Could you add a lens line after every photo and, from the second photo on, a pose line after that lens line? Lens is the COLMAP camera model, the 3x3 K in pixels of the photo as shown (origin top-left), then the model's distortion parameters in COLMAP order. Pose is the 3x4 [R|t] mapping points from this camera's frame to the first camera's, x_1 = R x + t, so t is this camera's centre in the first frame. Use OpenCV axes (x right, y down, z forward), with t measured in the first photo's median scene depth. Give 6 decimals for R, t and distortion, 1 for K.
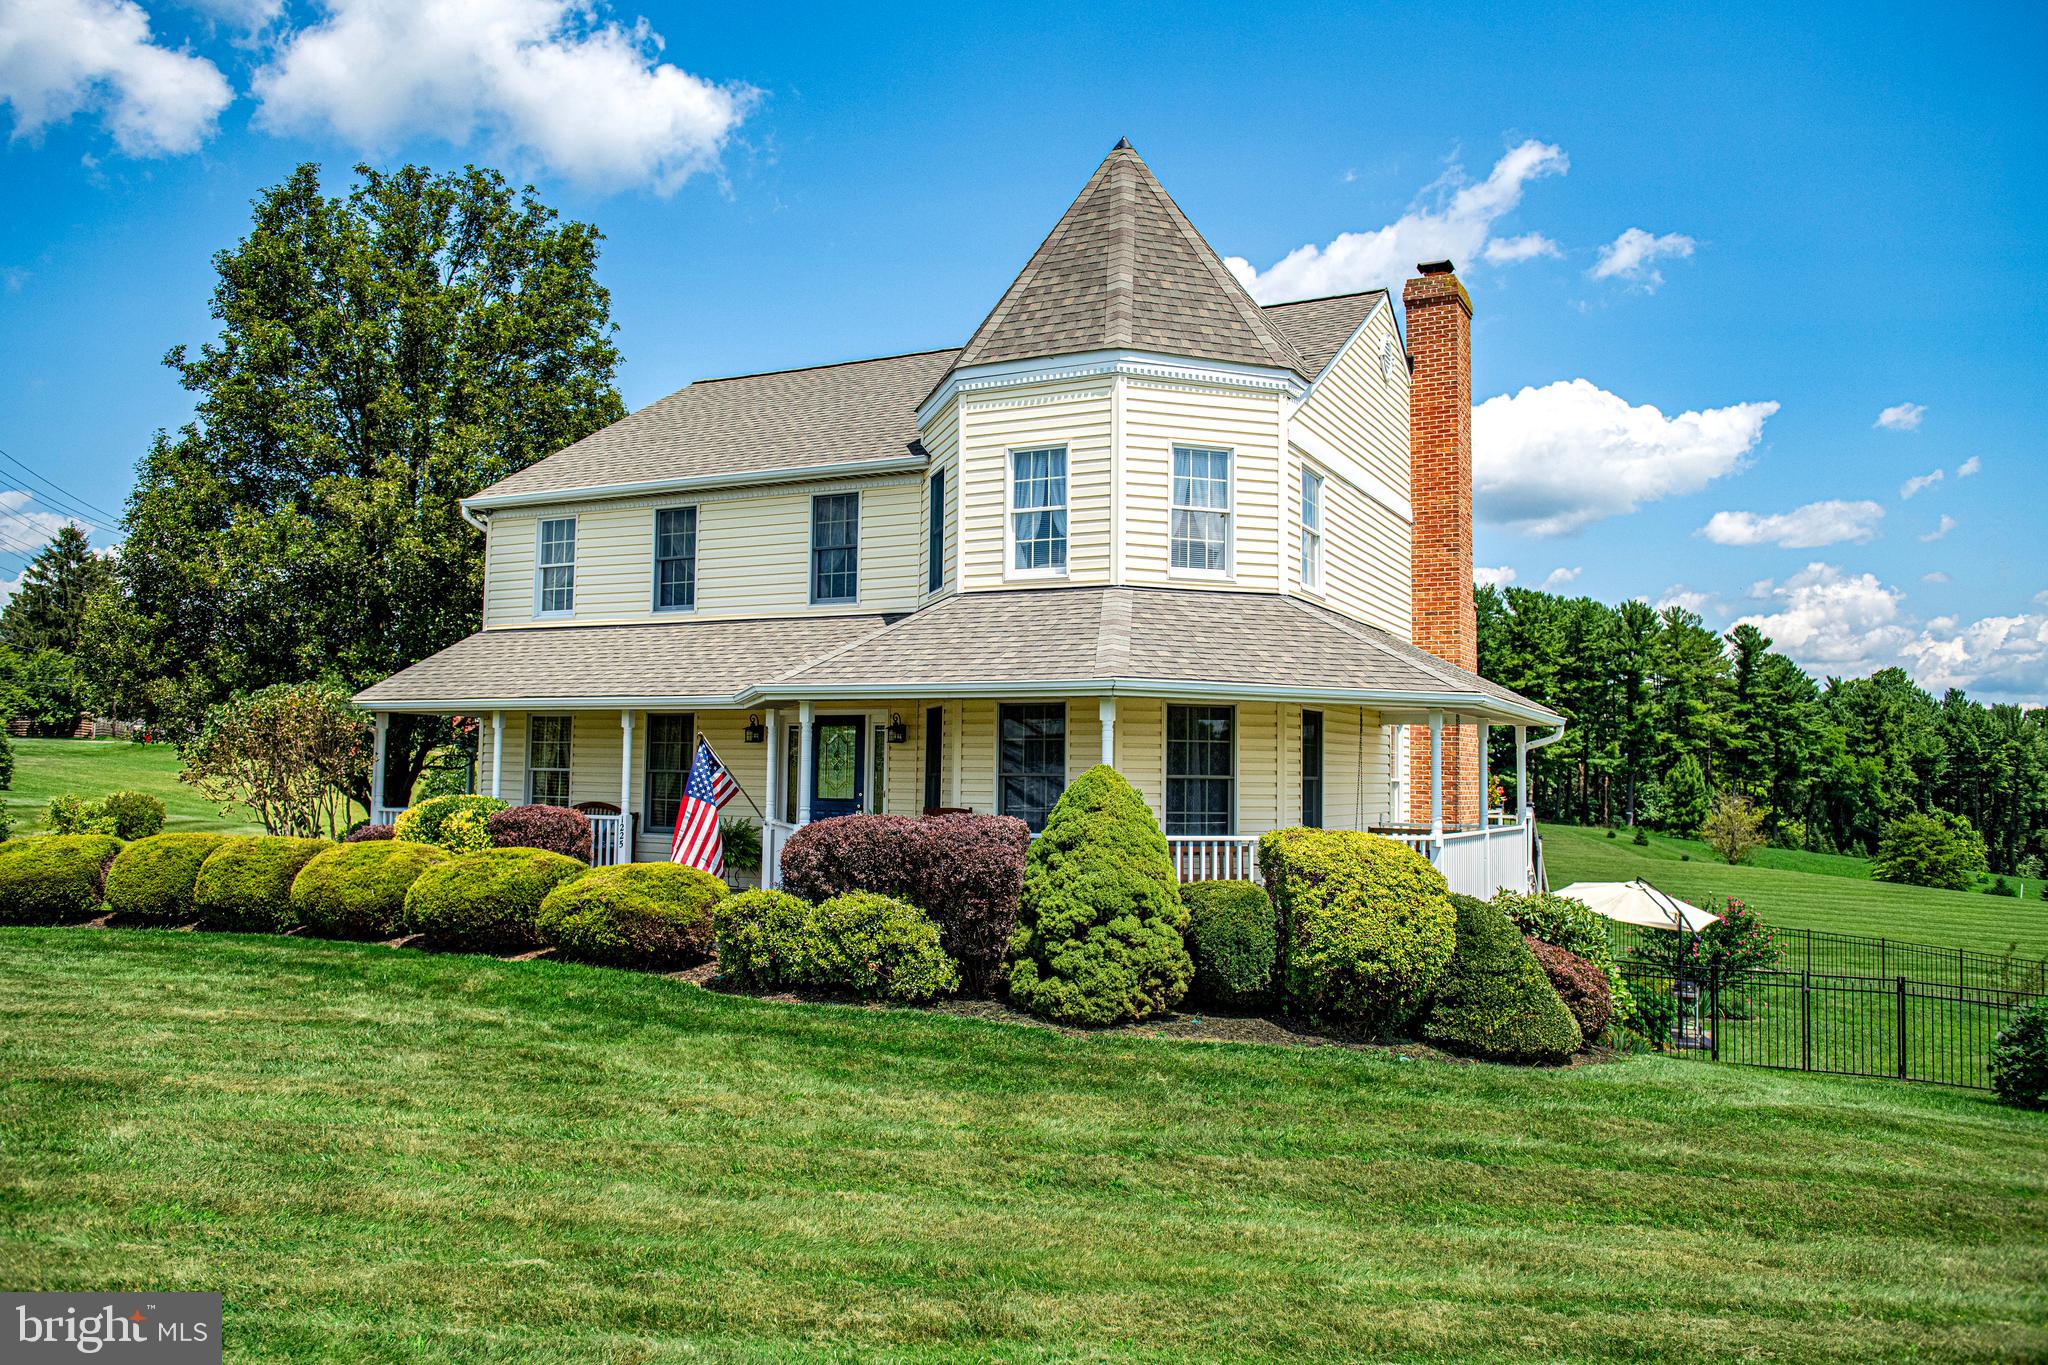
lens RADIAL K [[1562.8, 0, 1024.0], [0, 1562.8, 682.5], [0, 0, 1]] dist [-0.009336, -0.030922]
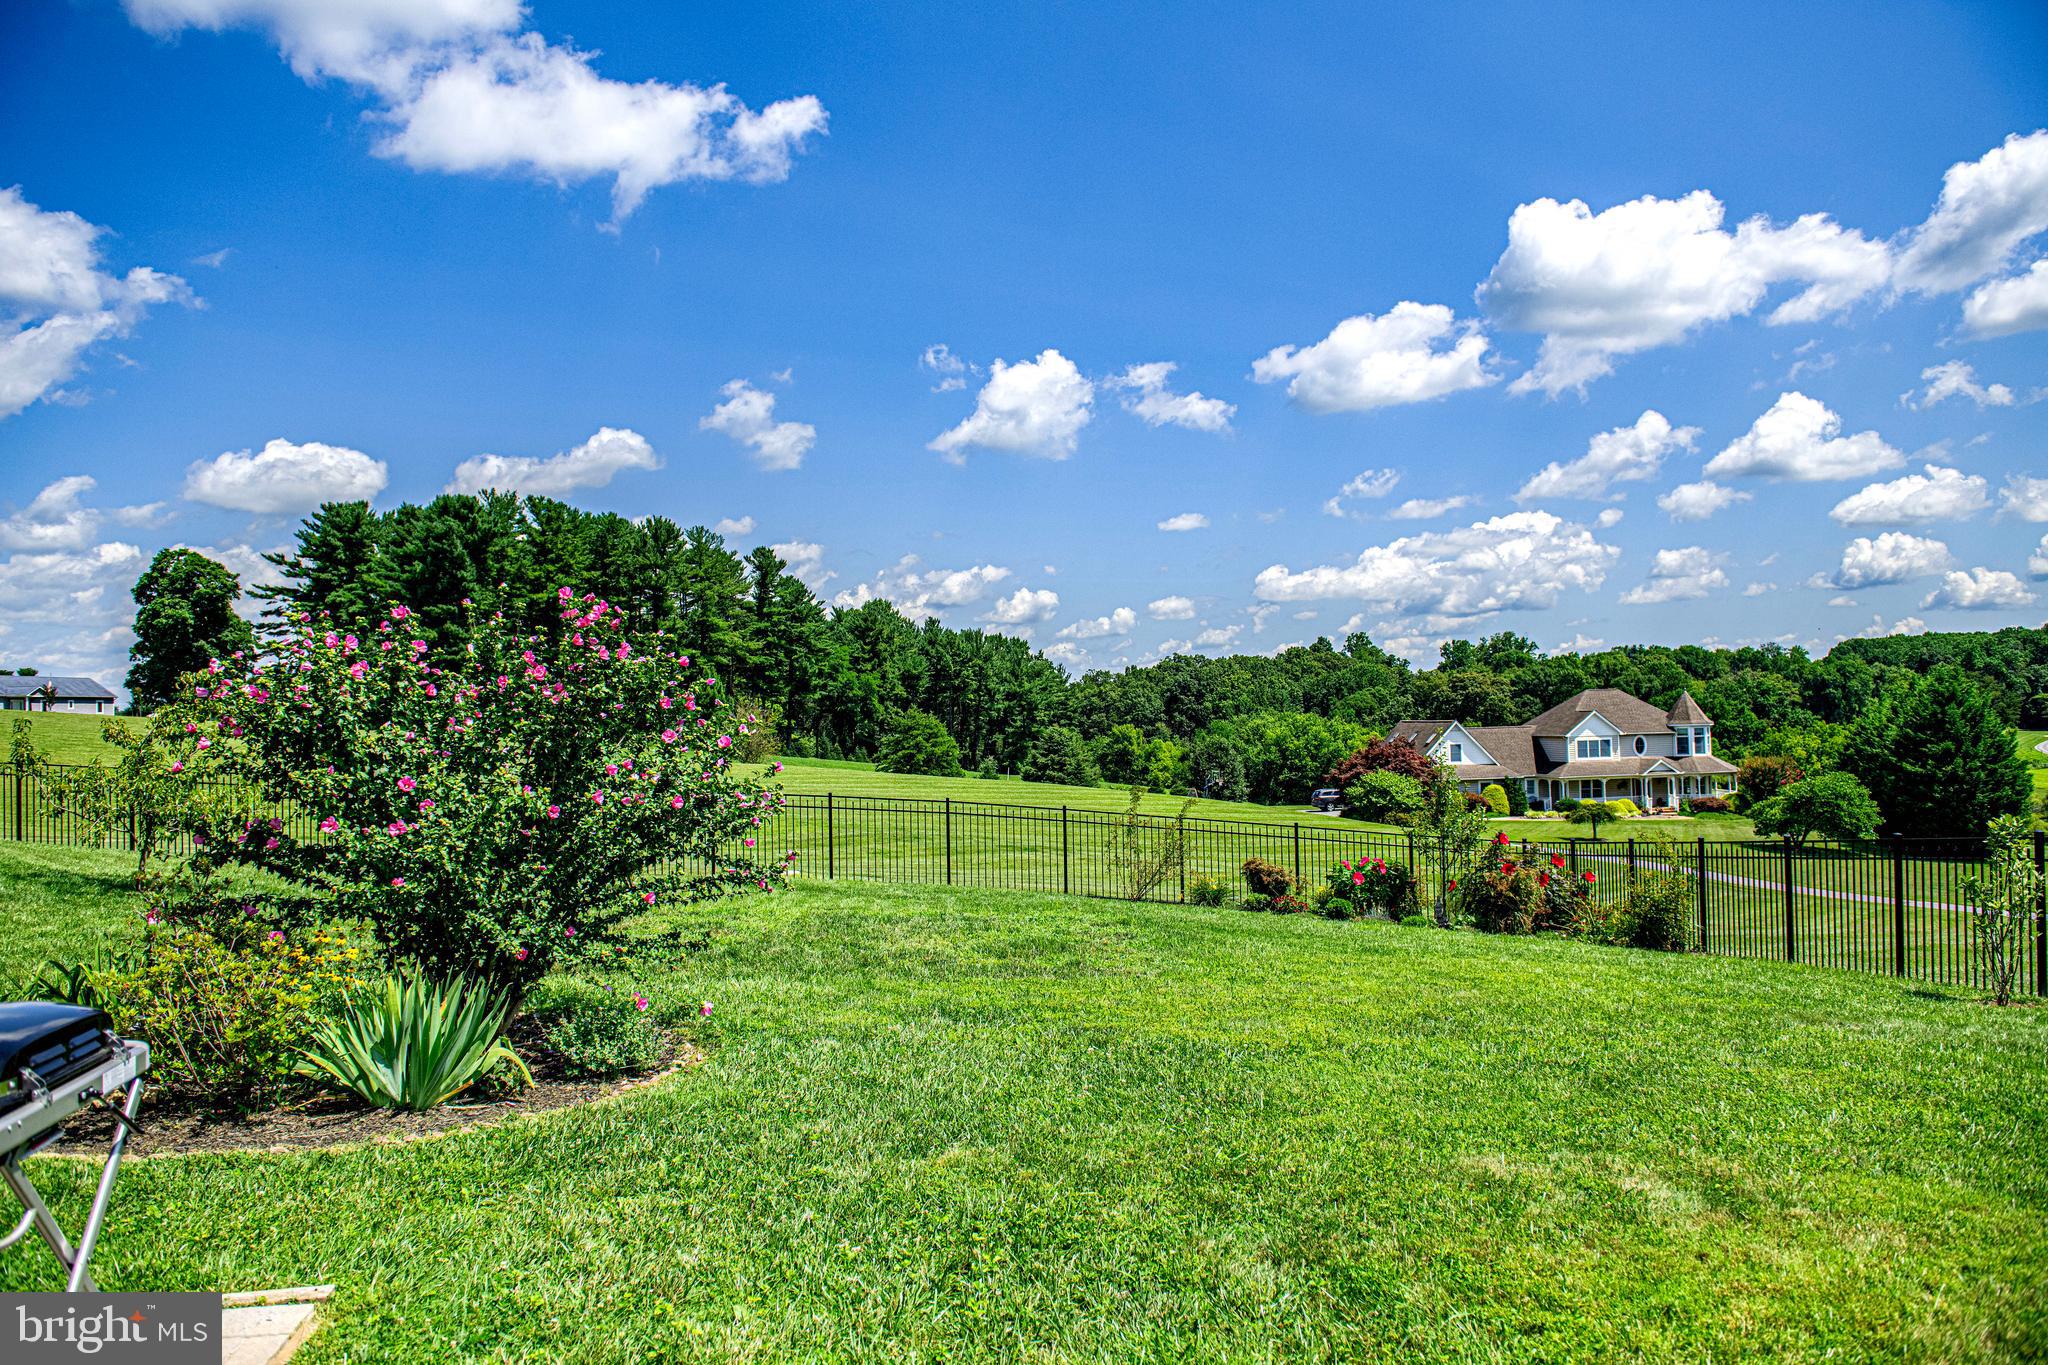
lens RADIAL K [[1412.2, 0, 1024.0], [0, 1412.2, 682.5], [0, 0, 1]] dist [-0.041732, -0.010298]
pose [[0.817992, -0.017844, 0.574953, 0.058631], [-0.001644, 0.999442, 0.033358, 0.021977], [-0.575227, -0.028232, 0.817506, 0.117712]]
